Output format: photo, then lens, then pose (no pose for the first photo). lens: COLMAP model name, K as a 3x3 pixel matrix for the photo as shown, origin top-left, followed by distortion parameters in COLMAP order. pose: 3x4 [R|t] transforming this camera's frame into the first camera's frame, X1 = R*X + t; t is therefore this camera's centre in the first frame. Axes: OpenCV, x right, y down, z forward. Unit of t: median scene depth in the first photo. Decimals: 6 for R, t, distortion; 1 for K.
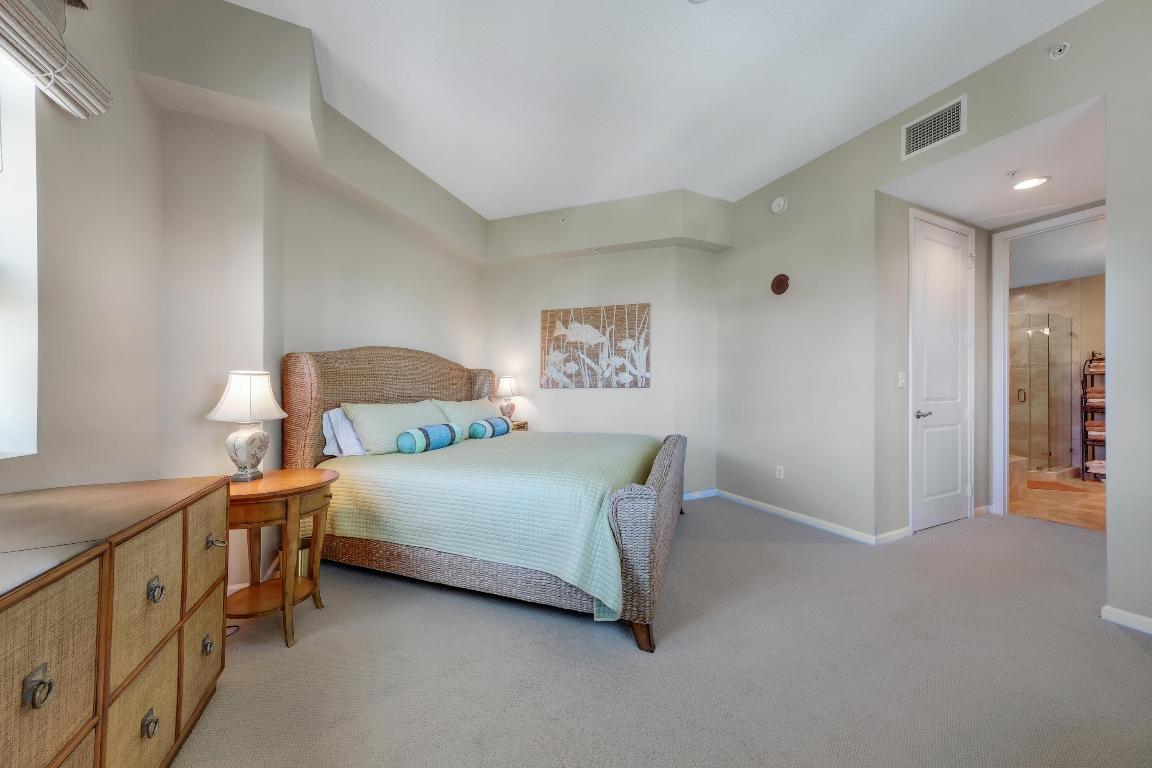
lens RADIAL K [[399.8, 0, 577.4], [0, 399.8, 385.6], [0, 0, 1]] dist [-0.000939, 0.000007]
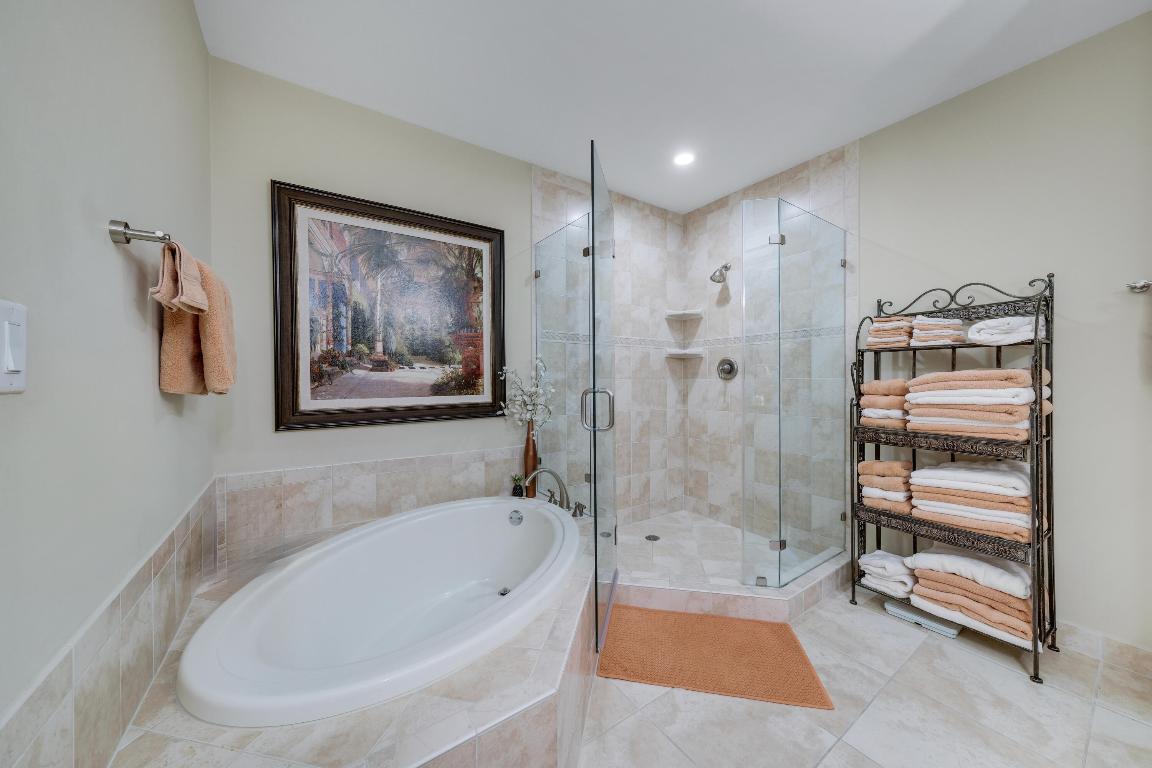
lens RADIAL K [[399.8, 0, 576.0], [0, 399.8, 382.4], [0, 0, 1]] dist [-0.000939, 0.000007]
pose [[0.984415, -0.004737, 0.175798, 0.903157], [0.003612, 0.999971, 0.006719, 0.002017], [-0.175825, -0.005980, 0.984403, 0.637638]]
